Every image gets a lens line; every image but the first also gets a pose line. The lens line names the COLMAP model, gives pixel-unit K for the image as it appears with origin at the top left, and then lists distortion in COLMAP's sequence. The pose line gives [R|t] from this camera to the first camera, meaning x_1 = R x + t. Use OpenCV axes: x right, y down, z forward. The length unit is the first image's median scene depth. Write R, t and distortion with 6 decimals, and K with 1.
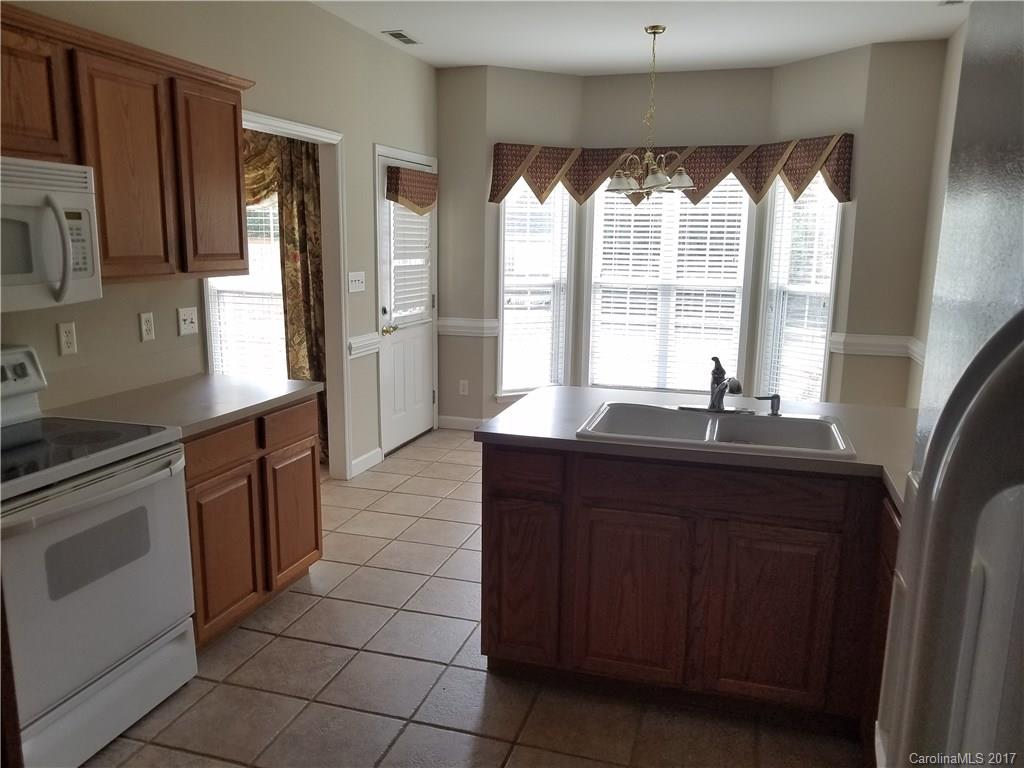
lens RADIAL K [[798.9, 0, 519.0], [0, 798.9, 383.5], [0, 0, 1]] dist [-0.000796, 0.004720]
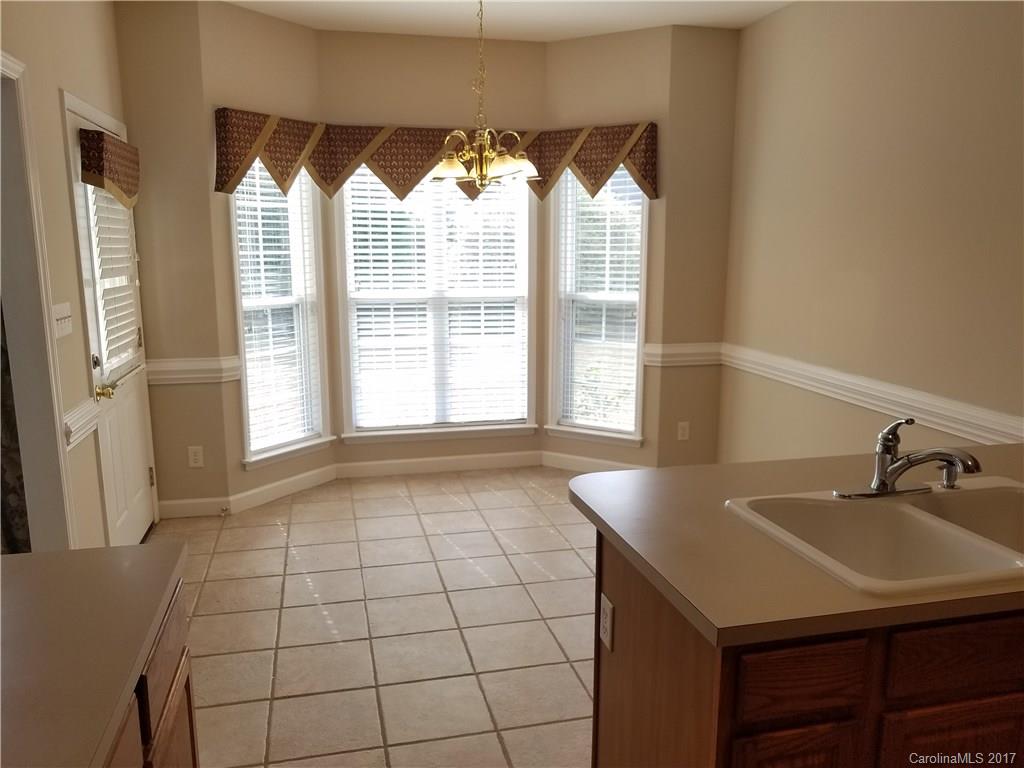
lens RADIAL K [[798.9, 0, 506.6], [0, 798.9, 389.3], [0, 0, 1]] dist [-0.000796, 0.004720]
pose [[0.867753, -0.099523, 0.486929, -0.174713], [0.096311, 0.994846, 0.031701, -0.051741], [-0.487575, 0.019388, 0.872866, 0.264111]]
